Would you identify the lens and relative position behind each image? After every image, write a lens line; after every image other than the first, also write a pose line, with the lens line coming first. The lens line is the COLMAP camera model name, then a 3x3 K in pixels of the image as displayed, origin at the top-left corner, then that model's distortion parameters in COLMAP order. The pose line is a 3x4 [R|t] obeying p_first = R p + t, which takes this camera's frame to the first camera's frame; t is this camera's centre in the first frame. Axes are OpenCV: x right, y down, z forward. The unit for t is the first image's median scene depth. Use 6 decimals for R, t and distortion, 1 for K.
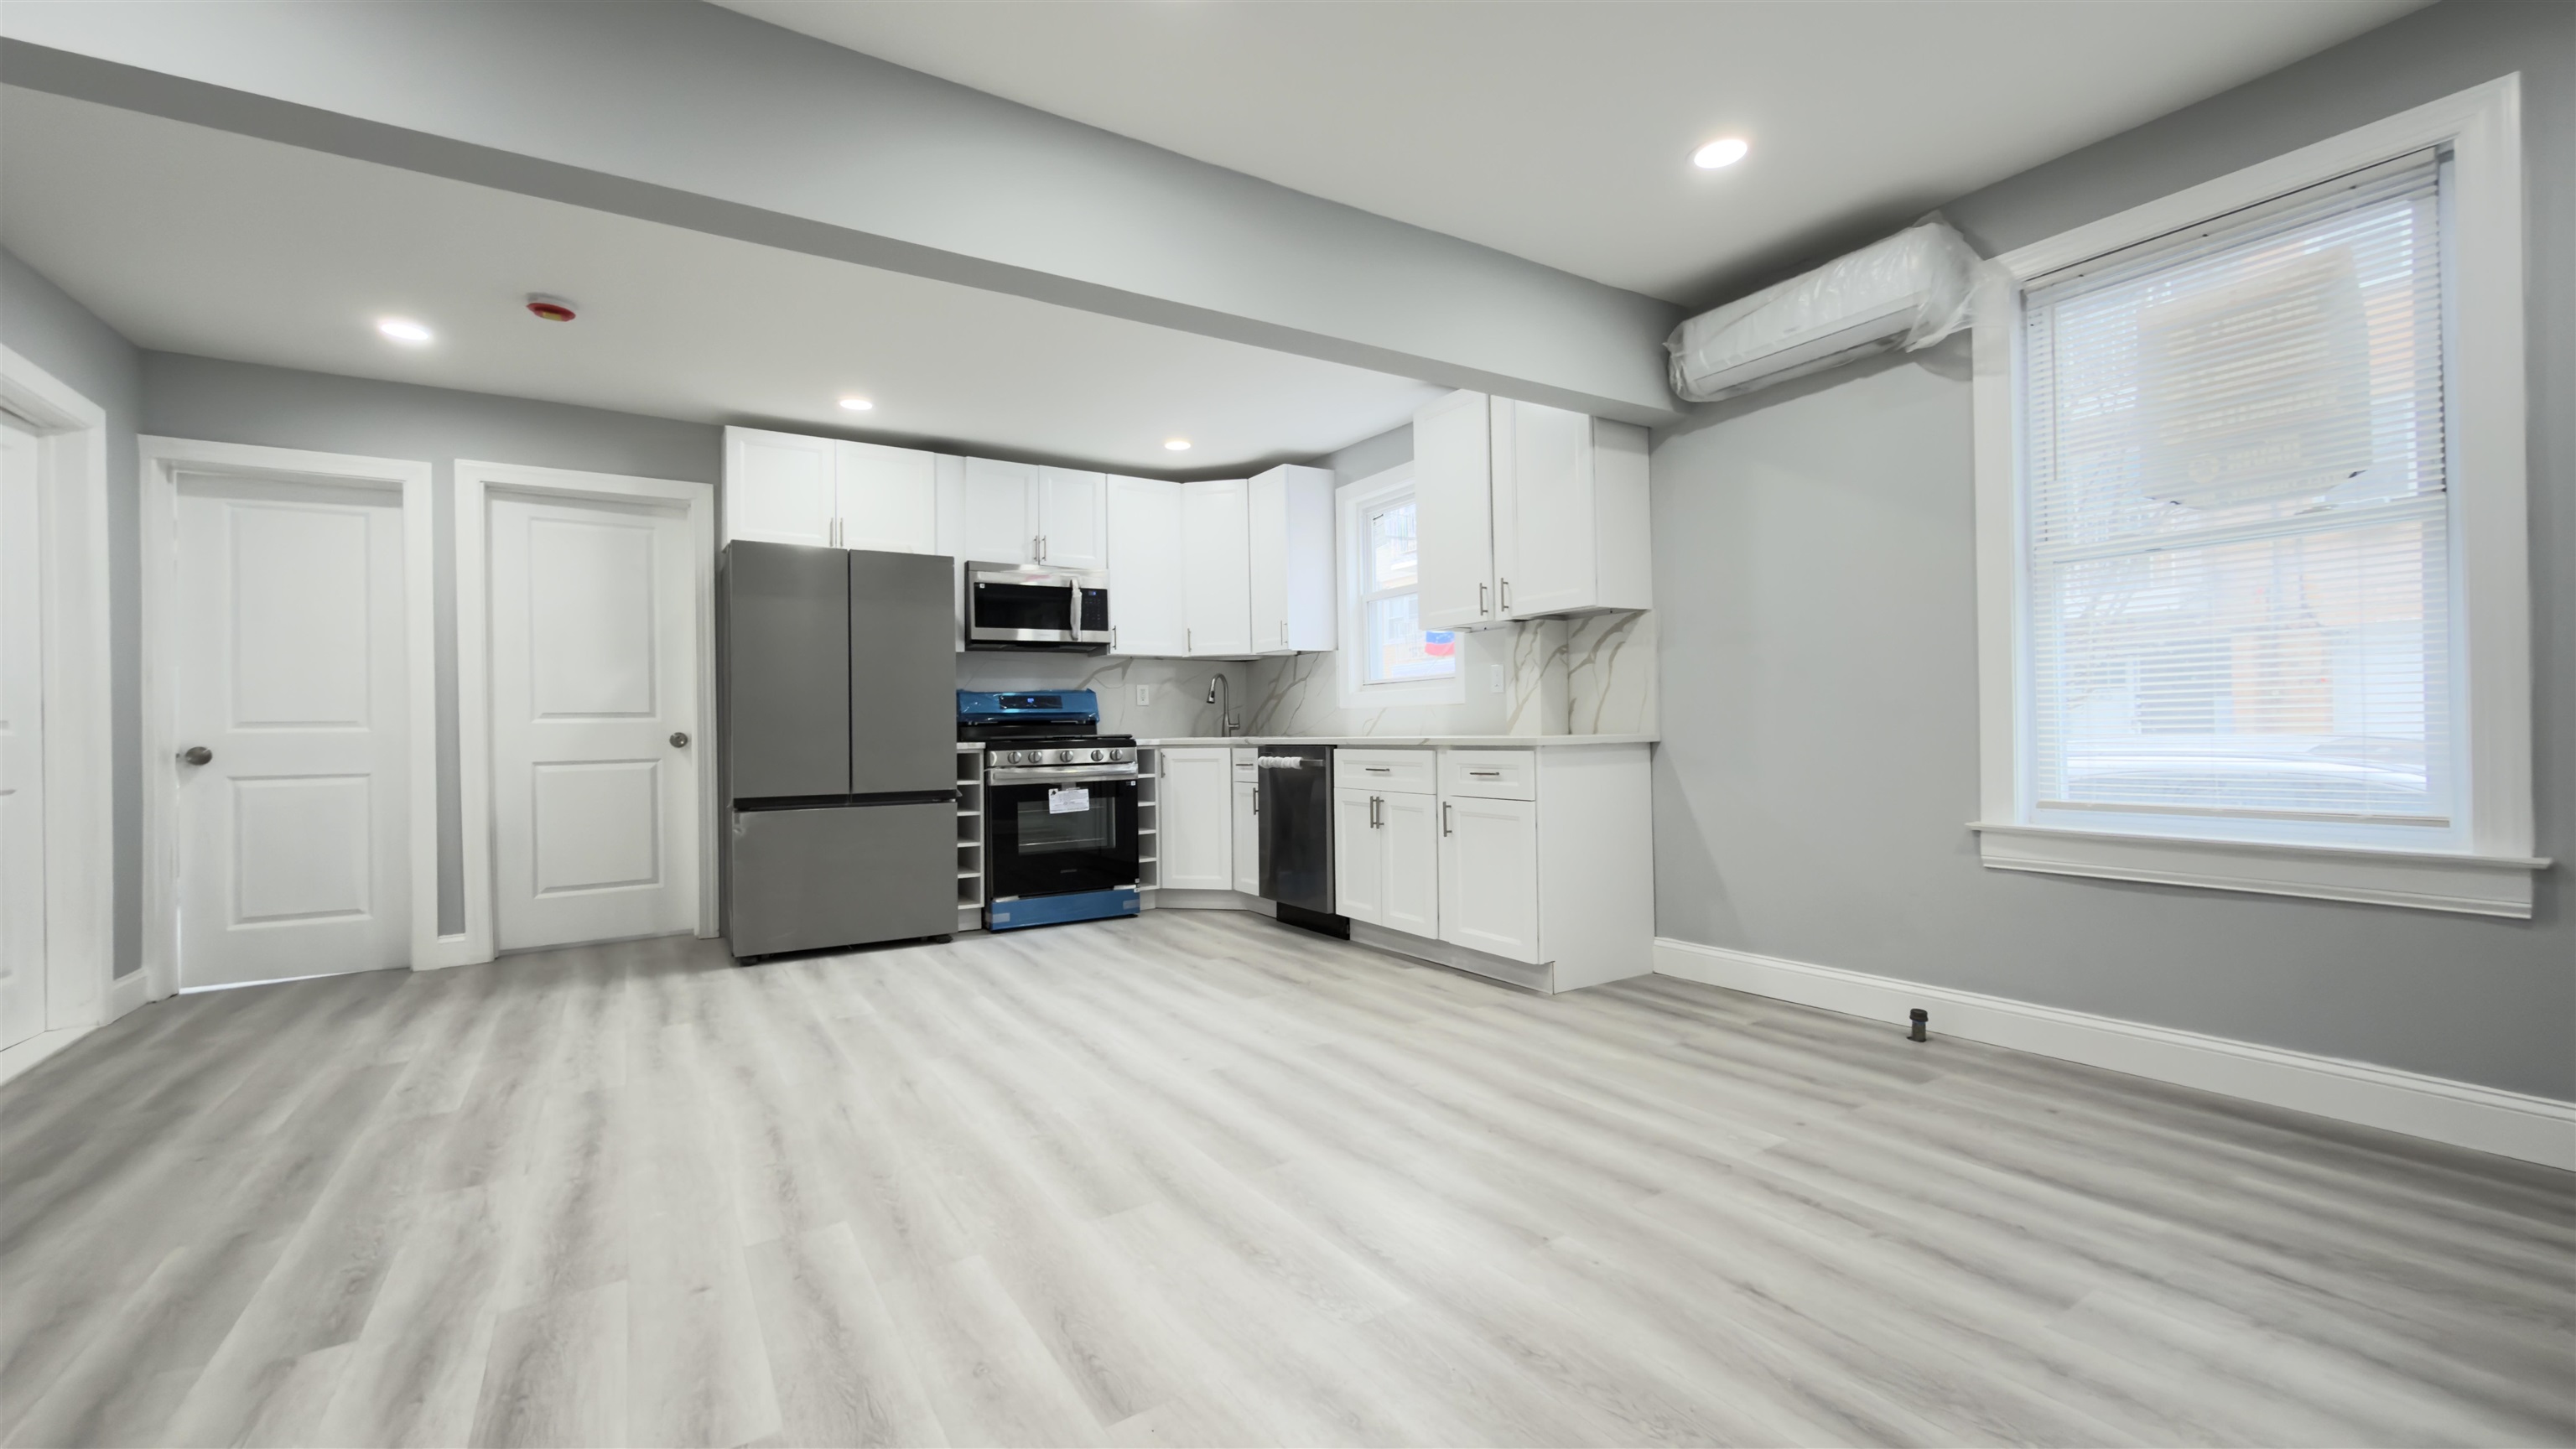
lens RADIAL K [[1041.9, 0, 1302.1], [0, 1041.9, 735.4], [0, 0, 1]] dist [-0.000493, 0.000322]
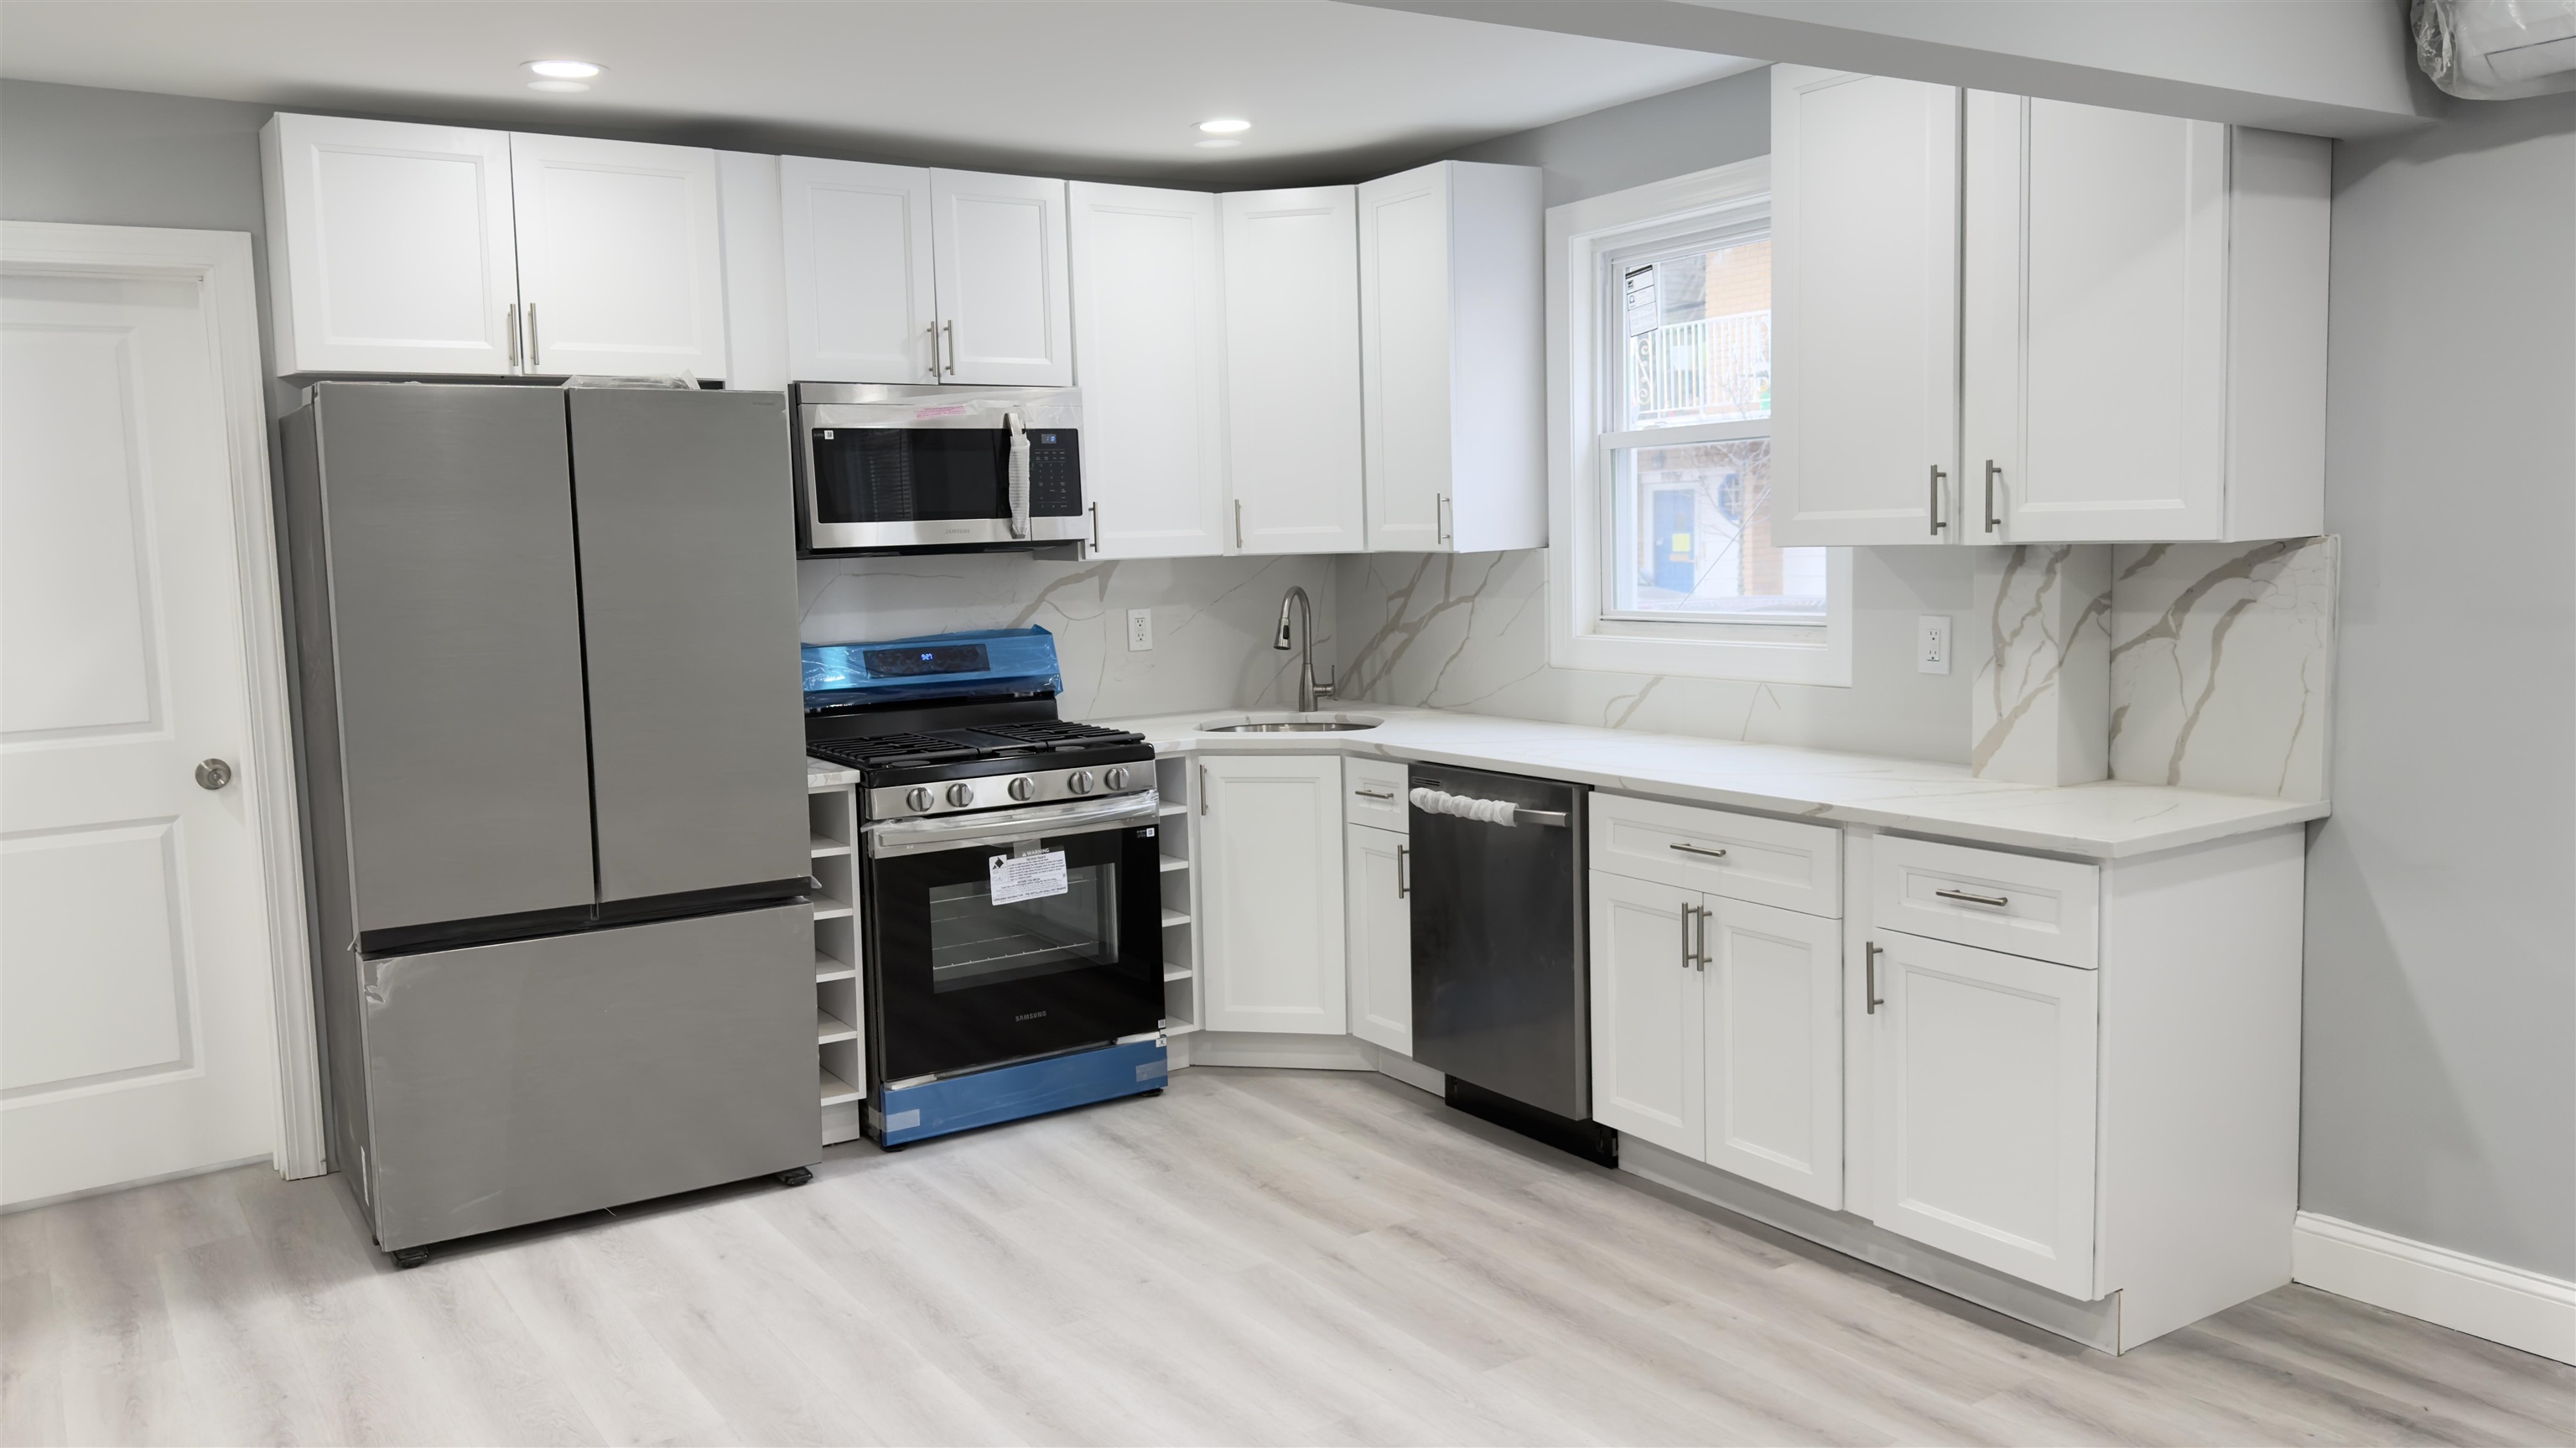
lens RADIAL K [[1900.9, 0, 1289.7], [0, 1900.9, 725.6], [0, 0, 1]] dist [0.036452, -0.050728]
pose [[0.999709, -0.012623, 0.020557, -0.127679], [0.010298, 0.993930, 0.109530, -0.115906], [-0.021815, -0.109286, 0.993771, 0.121632]]
